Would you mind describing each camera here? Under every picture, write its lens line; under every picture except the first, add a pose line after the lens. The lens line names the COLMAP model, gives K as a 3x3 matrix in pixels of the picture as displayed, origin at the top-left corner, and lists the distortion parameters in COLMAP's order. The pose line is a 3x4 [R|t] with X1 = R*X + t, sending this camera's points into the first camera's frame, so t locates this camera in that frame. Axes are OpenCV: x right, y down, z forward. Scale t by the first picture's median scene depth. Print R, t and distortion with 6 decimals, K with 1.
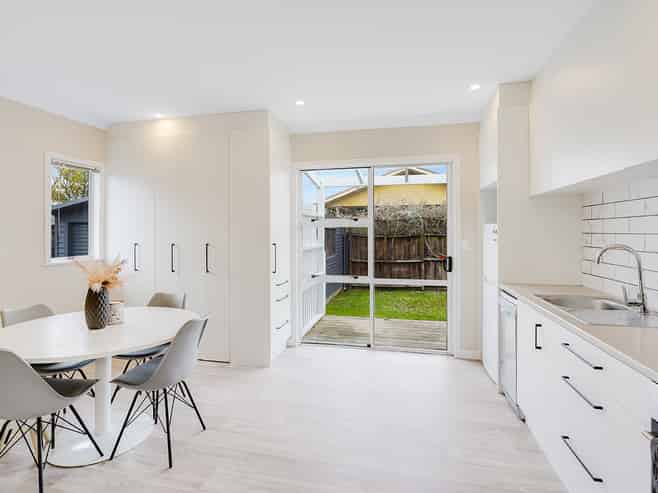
lens RADIAL K [[350.0, 0, 328.8], [0, 350.0, 235.9], [0, 0, 1]] dist [-0.004637, -0.000825]
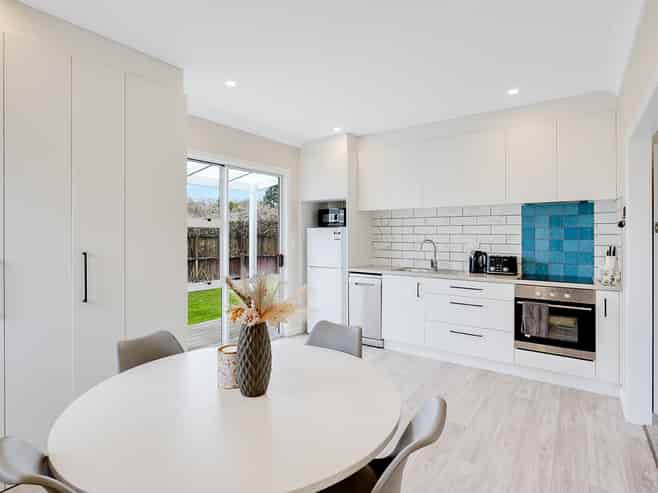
lens RADIAL K [[350.0, 0, 328.8], [0, 350.0, 235.9], [0, 0, 1]] dist [-0.004637, -0.000825]
pose [[0.390822, -0.001451, 0.920465, -0.677058], [0.008033, 0.999966, -0.001834, 0.000483], [-0.920431, 0.008111, 0.390820, 0.377543]]
